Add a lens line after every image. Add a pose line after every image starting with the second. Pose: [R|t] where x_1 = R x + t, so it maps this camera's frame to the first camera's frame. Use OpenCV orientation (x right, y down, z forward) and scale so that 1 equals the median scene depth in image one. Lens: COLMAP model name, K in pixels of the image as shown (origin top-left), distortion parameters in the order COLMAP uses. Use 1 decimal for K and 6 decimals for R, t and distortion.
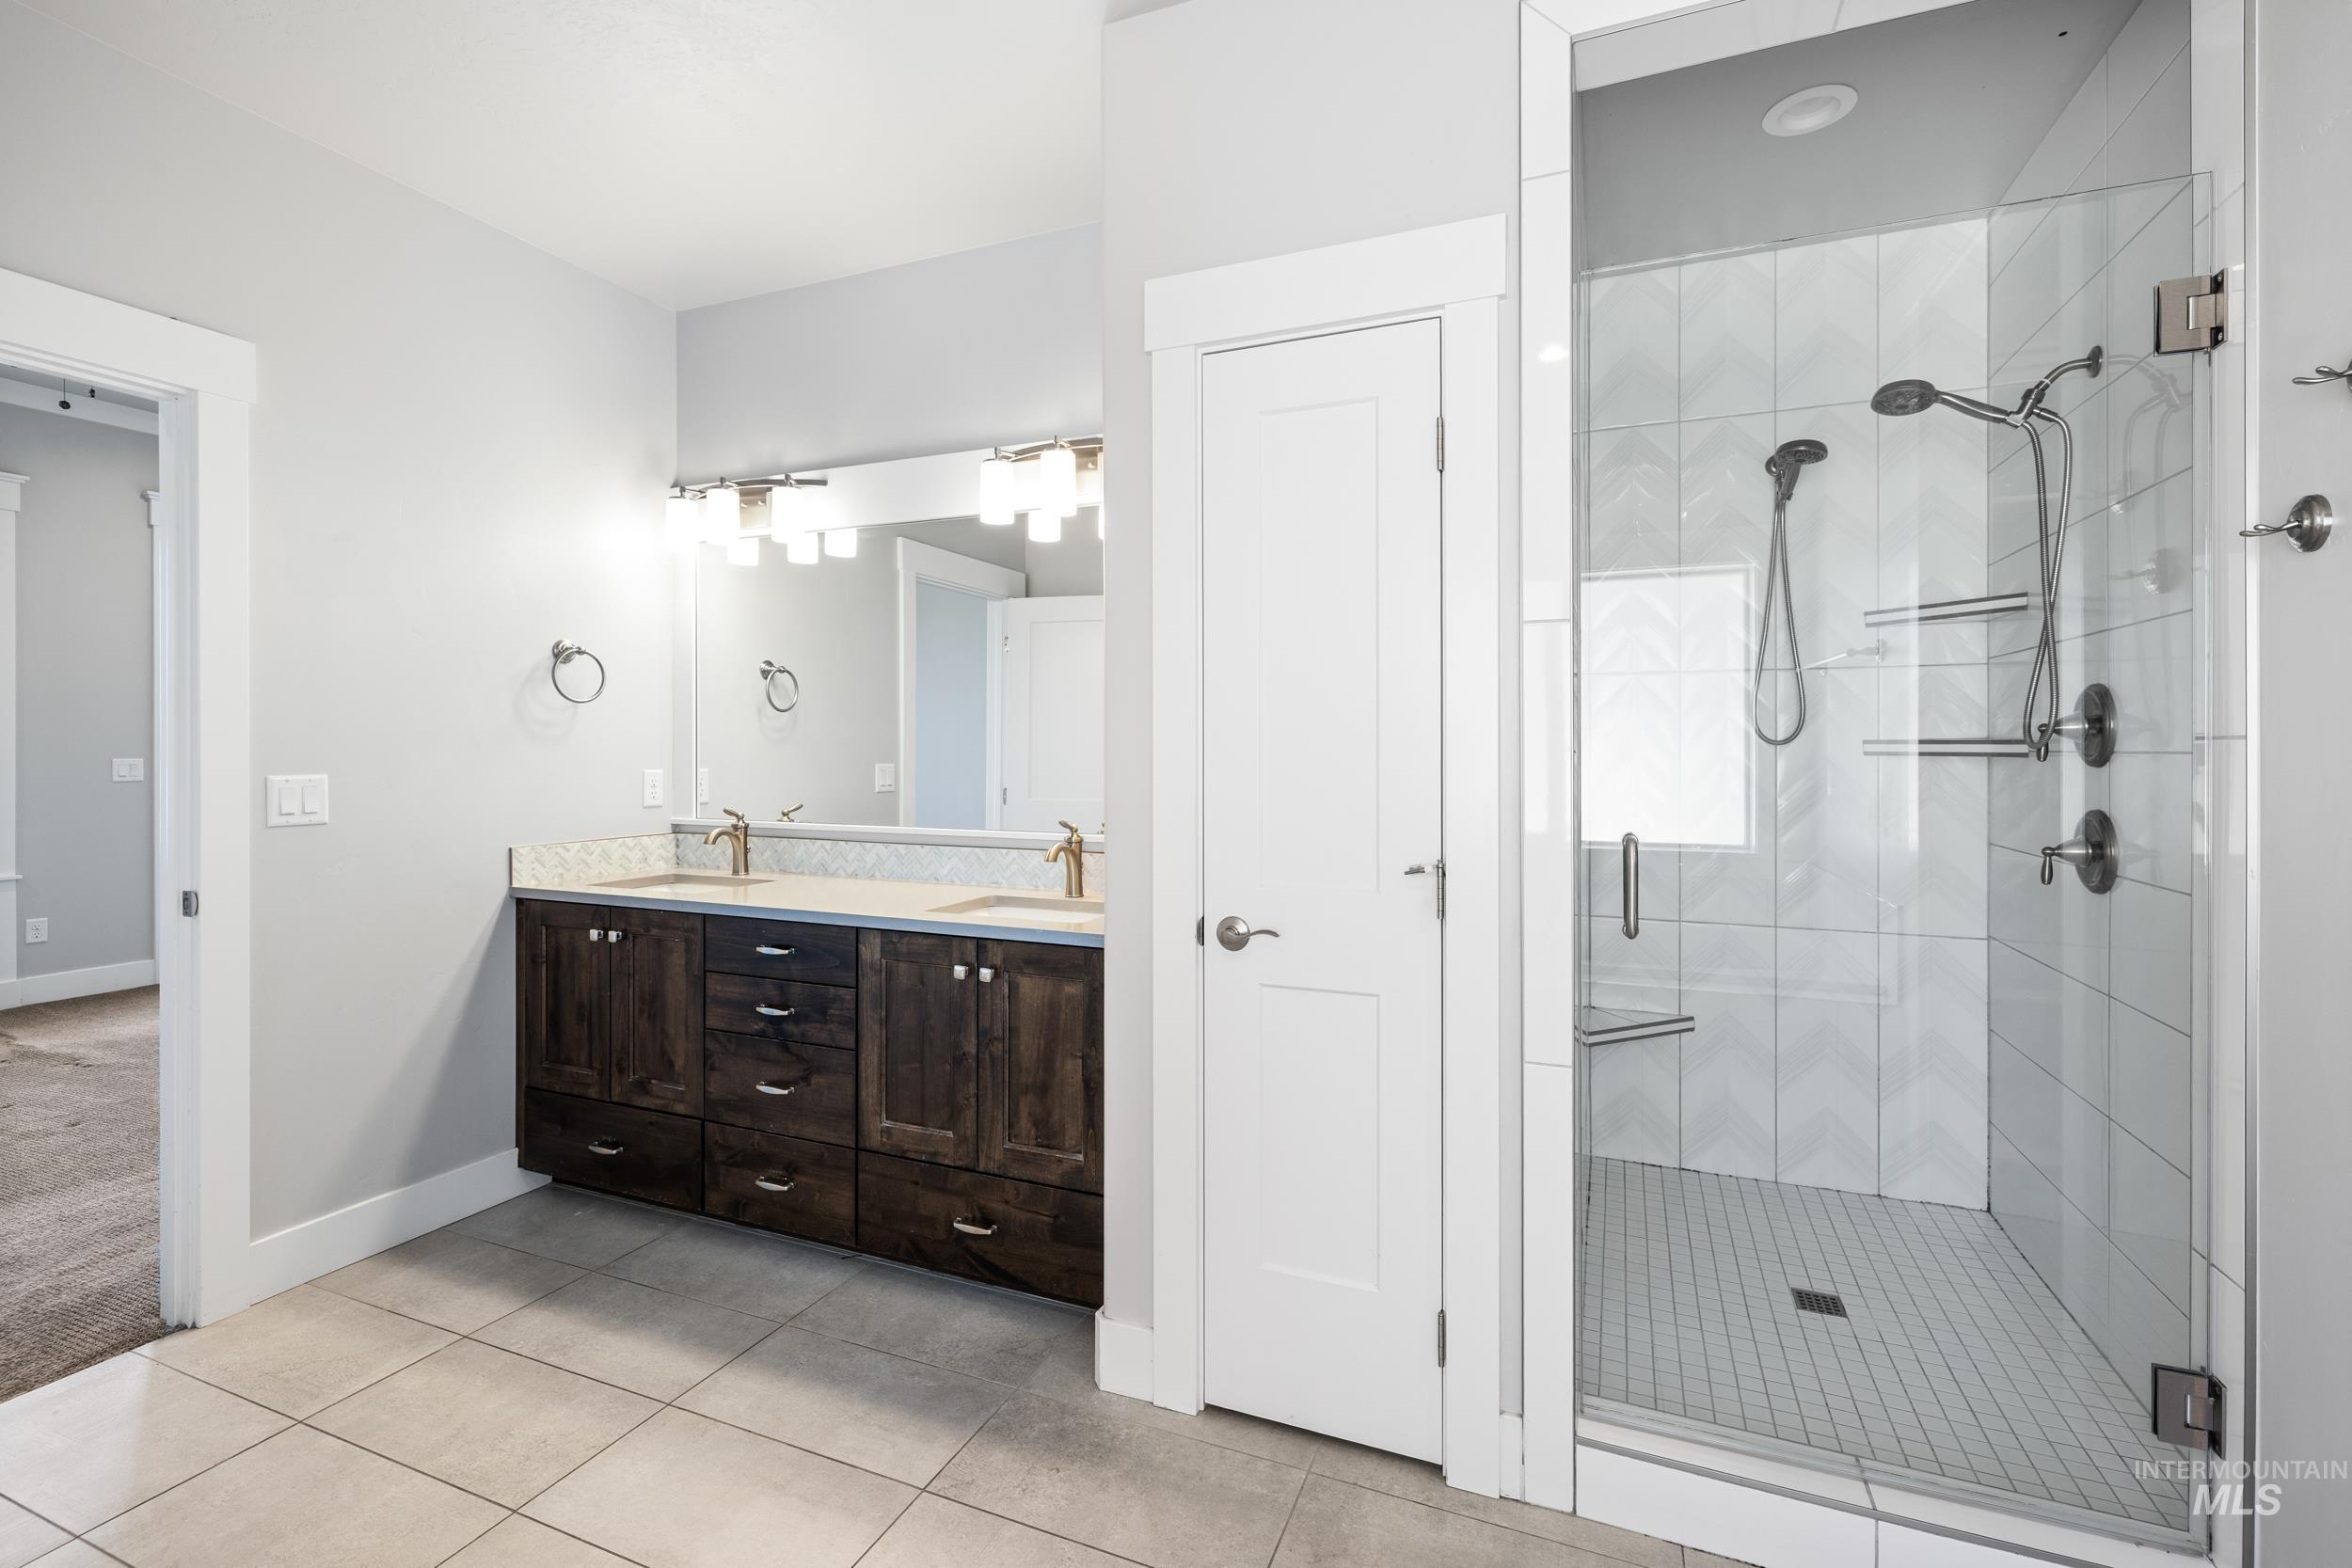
lens RADIAL K [[1009.9, 0, 1217.1], [0, 1009.9, 752.6], [0, 0, 1]] dist [-0.000873, 0.000102]
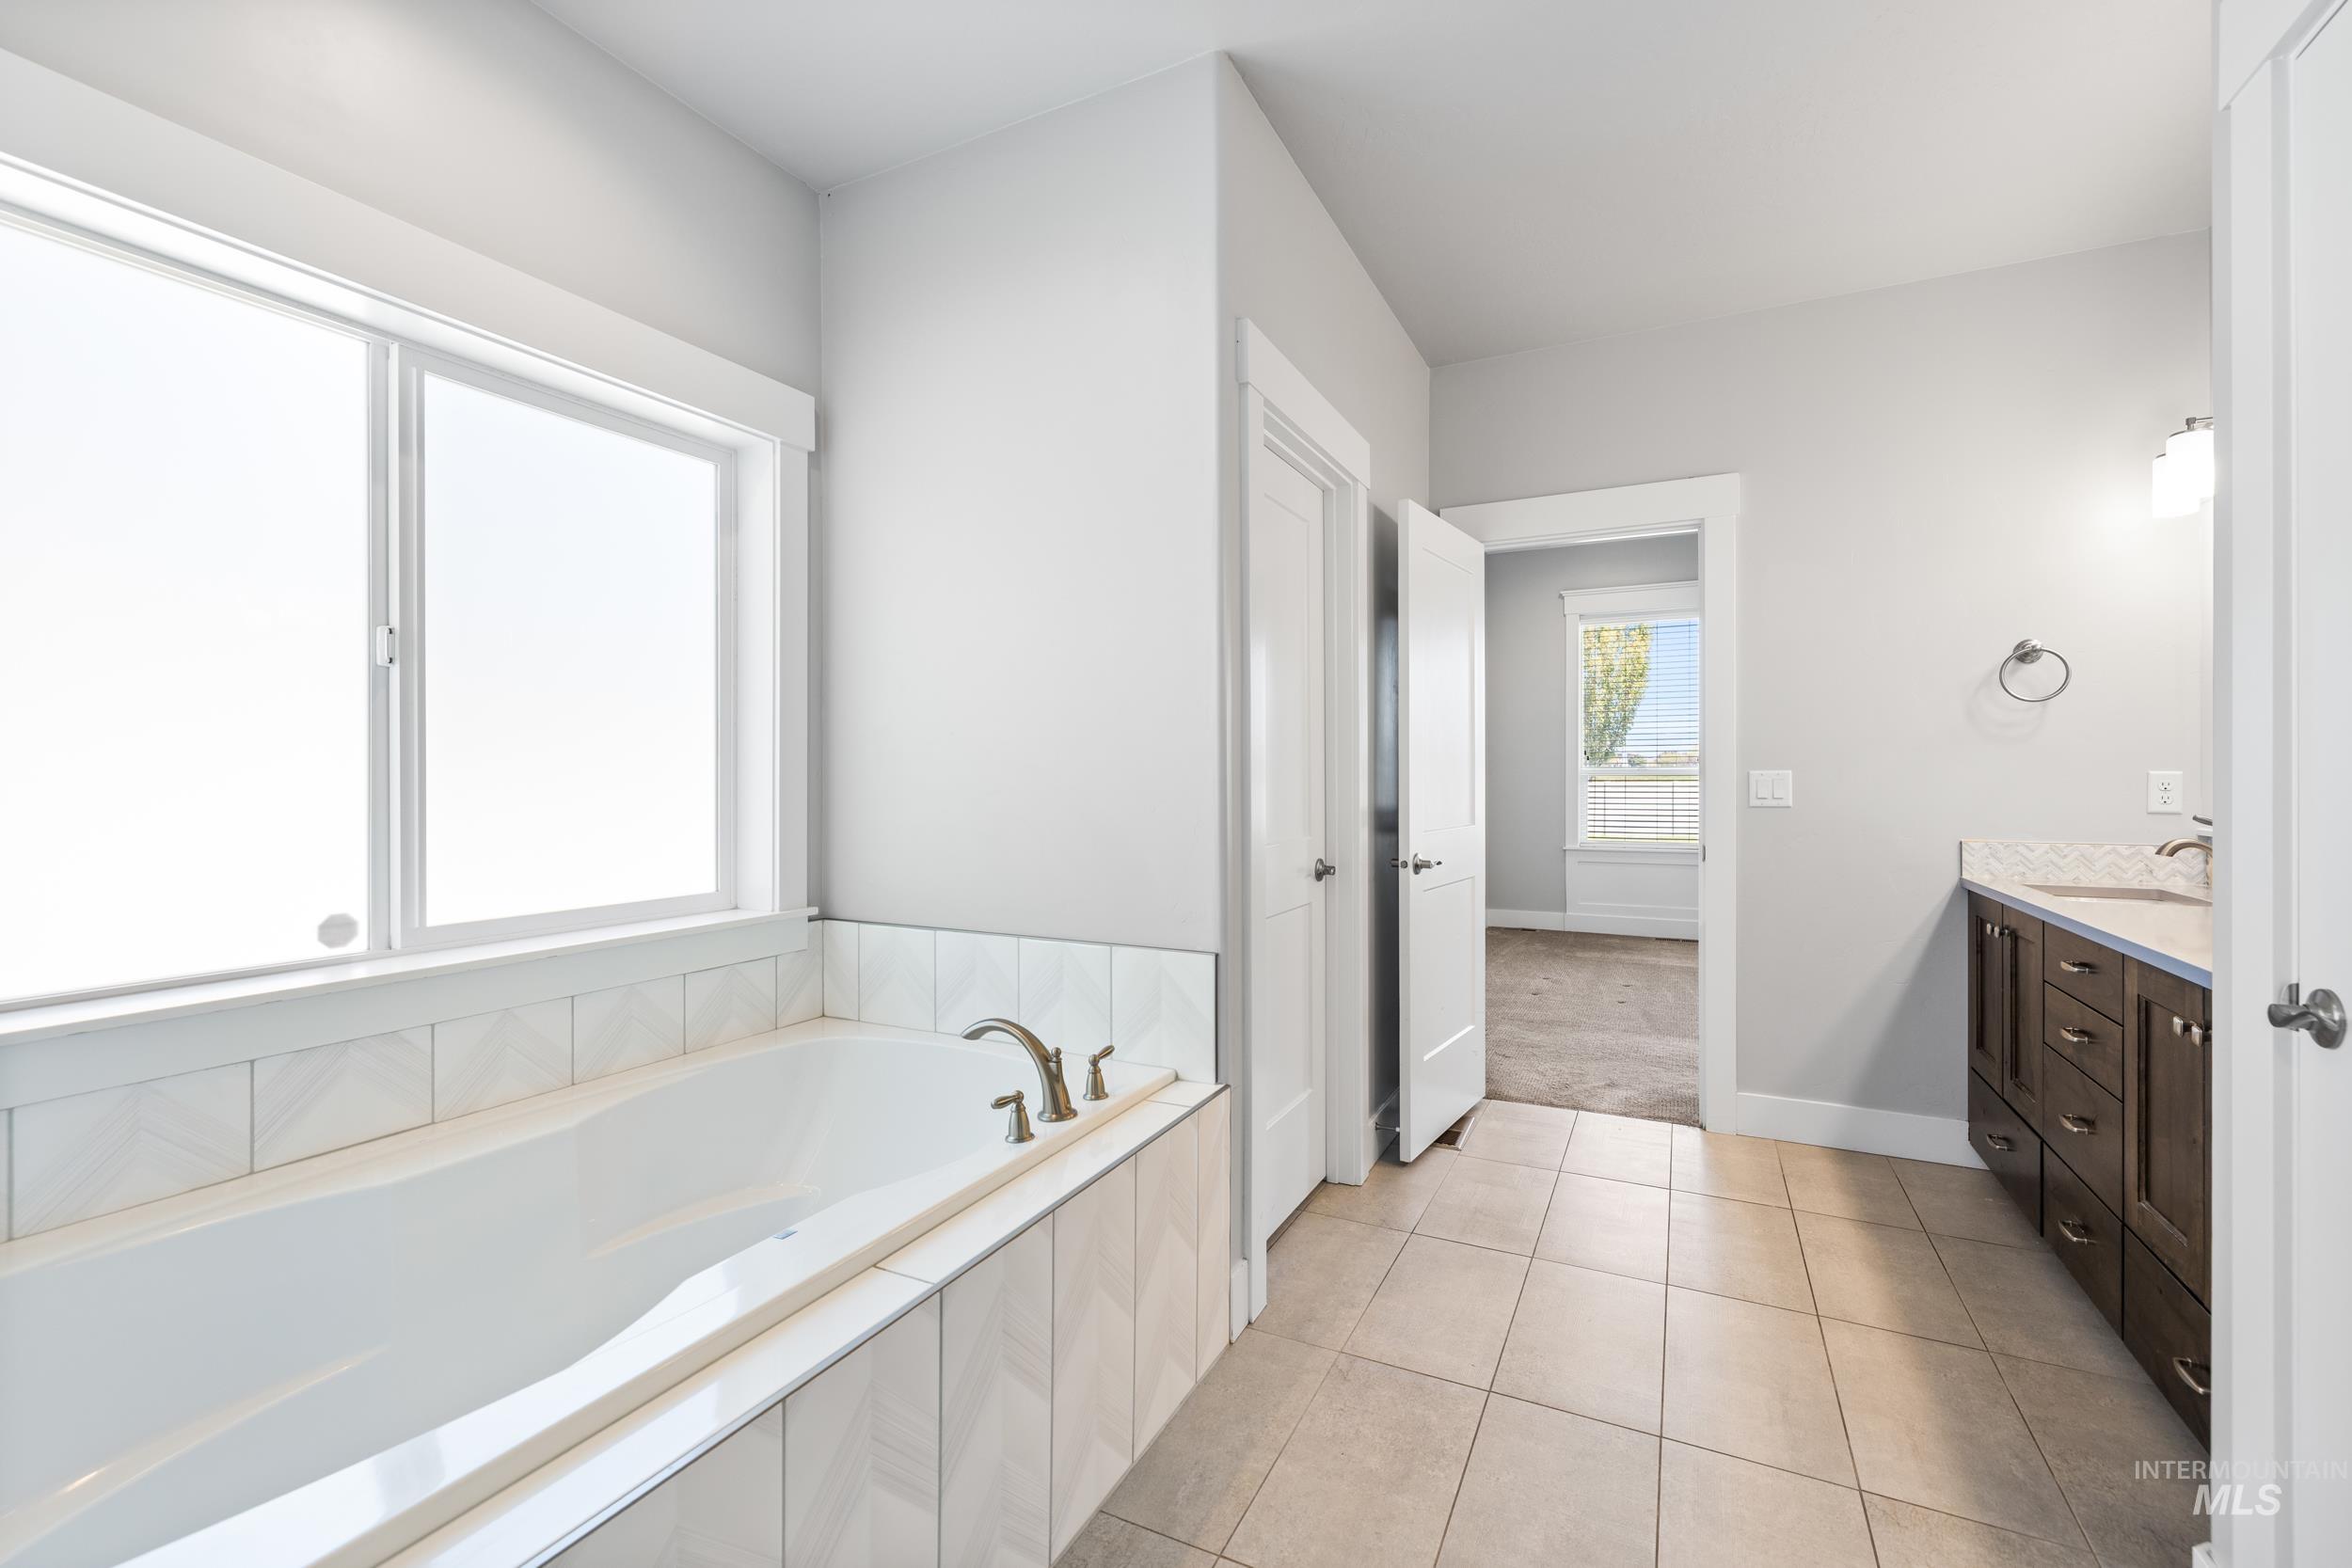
lens RADIAL K [[1009.9, 0, 1179.7], [0, 1009.9, 777.2], [0, 0, 1]] dist [-0.000873, 0.000102]
pose [[-0.097786, -0.002039, -0.995205, 0.517551], [-0.001217, 0.999997, -0.001929, 0.032469], [0.995207, 0.001023, -0.097788, 0.308303]]
